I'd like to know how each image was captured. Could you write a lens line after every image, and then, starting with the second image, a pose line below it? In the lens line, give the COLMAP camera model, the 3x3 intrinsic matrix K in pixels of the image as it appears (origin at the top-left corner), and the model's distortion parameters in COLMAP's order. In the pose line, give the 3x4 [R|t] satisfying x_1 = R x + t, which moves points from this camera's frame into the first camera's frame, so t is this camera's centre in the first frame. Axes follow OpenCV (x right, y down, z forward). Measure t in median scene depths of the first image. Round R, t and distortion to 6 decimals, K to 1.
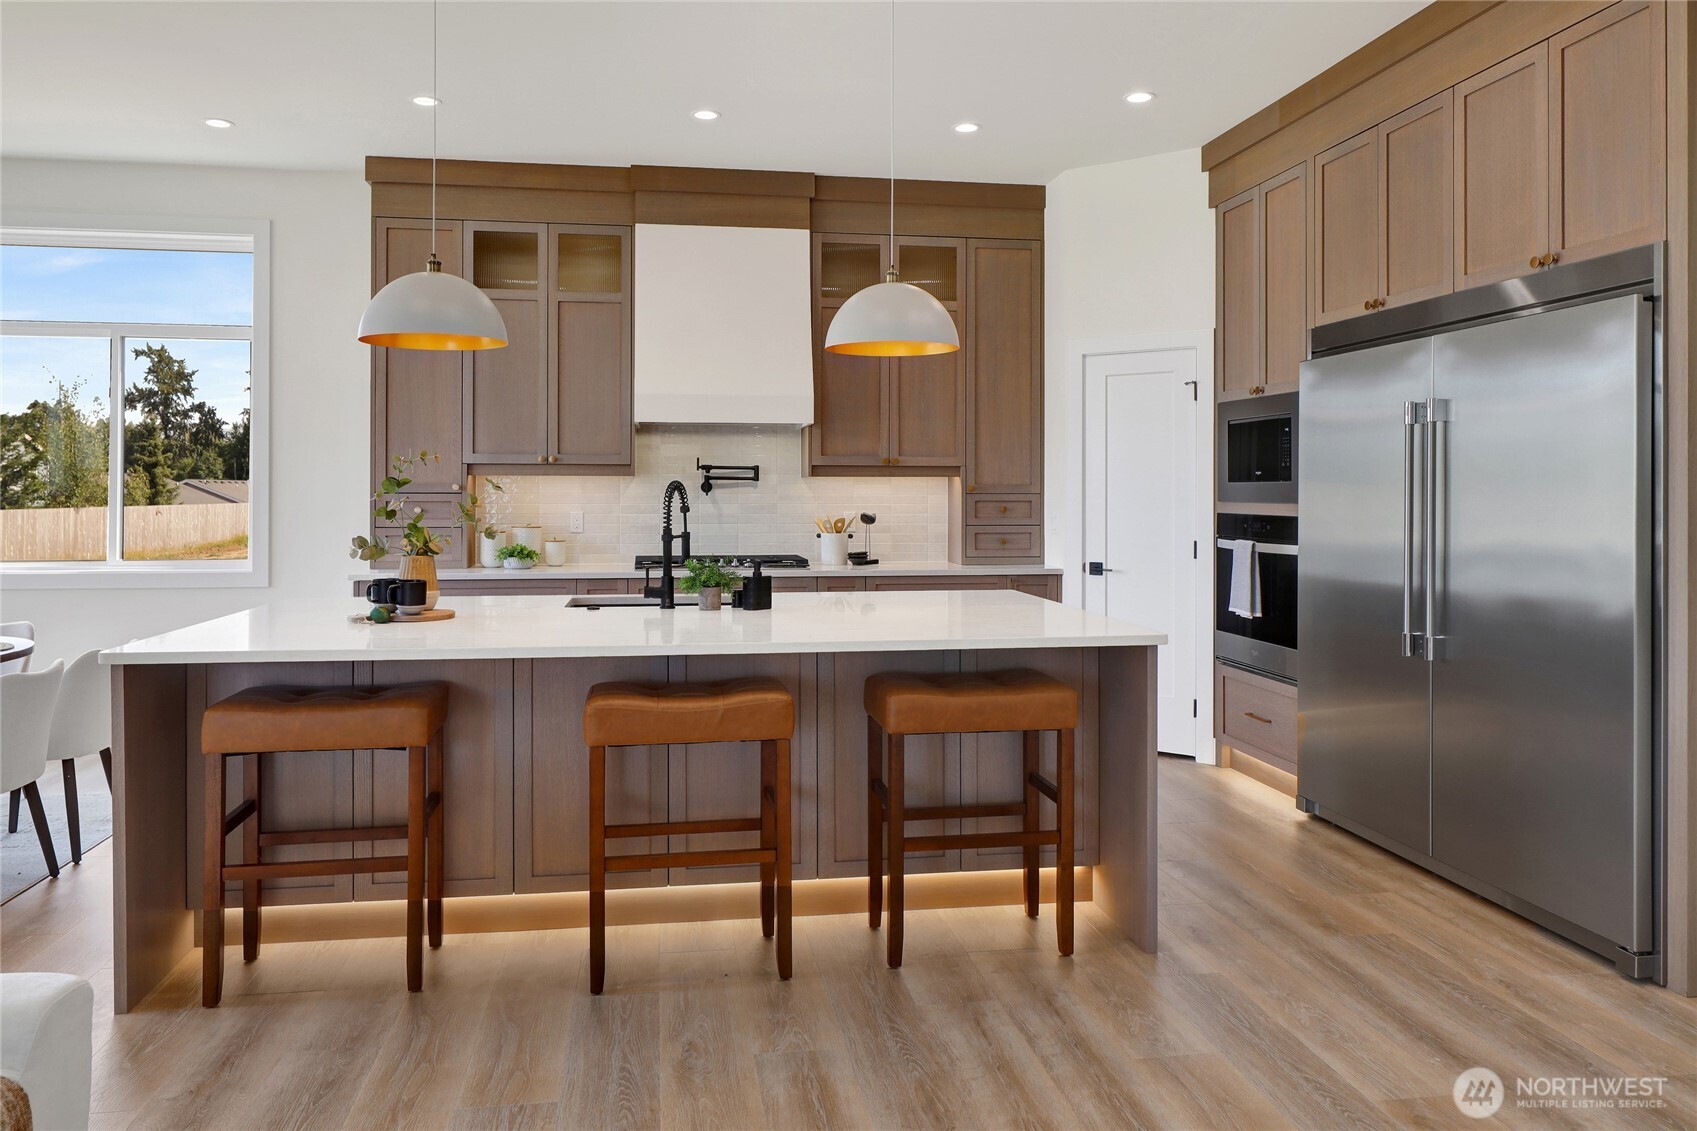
lens RADIAL K [[1180.6, 0, 837.5], [0, 1180.6, 490.5], [0, 0, 1]] dist [-0.008042, -0.003374]
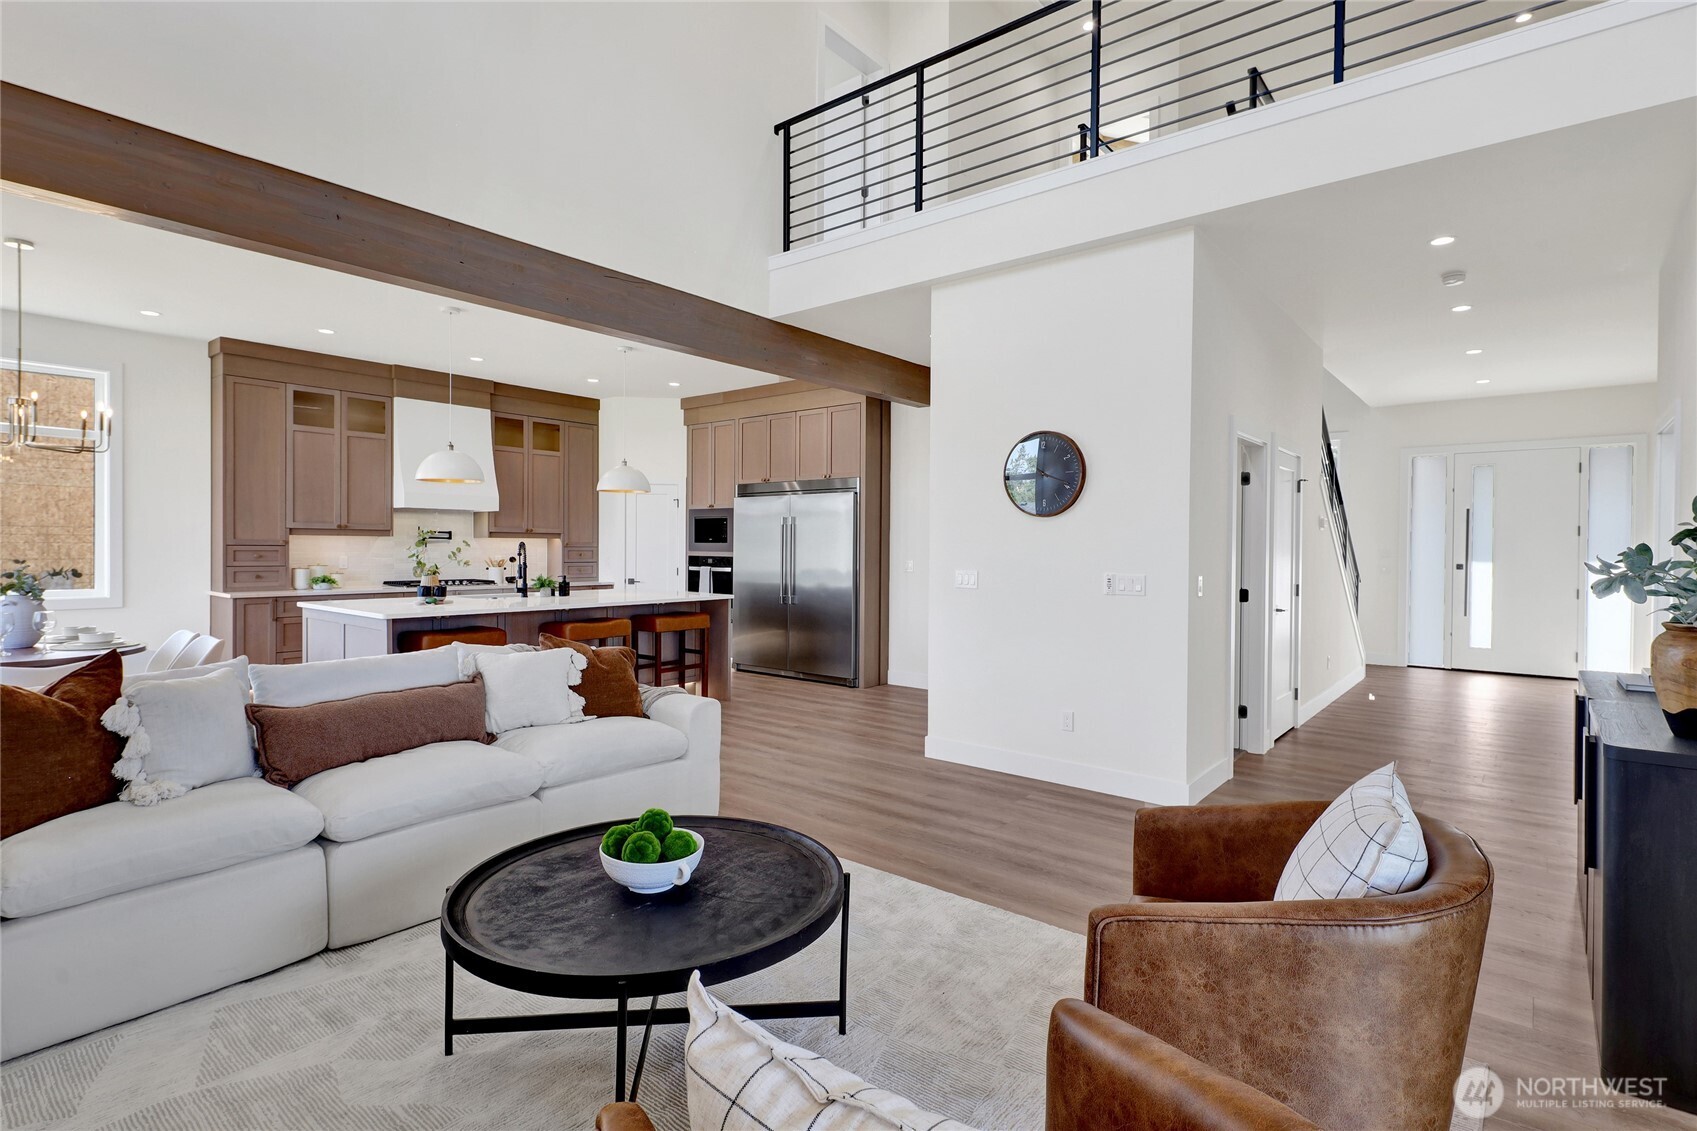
lens RADIAL K [[819.7, 0, 854.5], [0, 819.7, 544.3], [0, 0, 1]] dist [0.035554, -0.000017]
pose [[0.752211, 0.006947, 0.658886, -0.501948], [-0.008916, 0.999960, -0.000365, -0.006323], [-0.658862, -0.005599, 0.752243, -0.443161]]
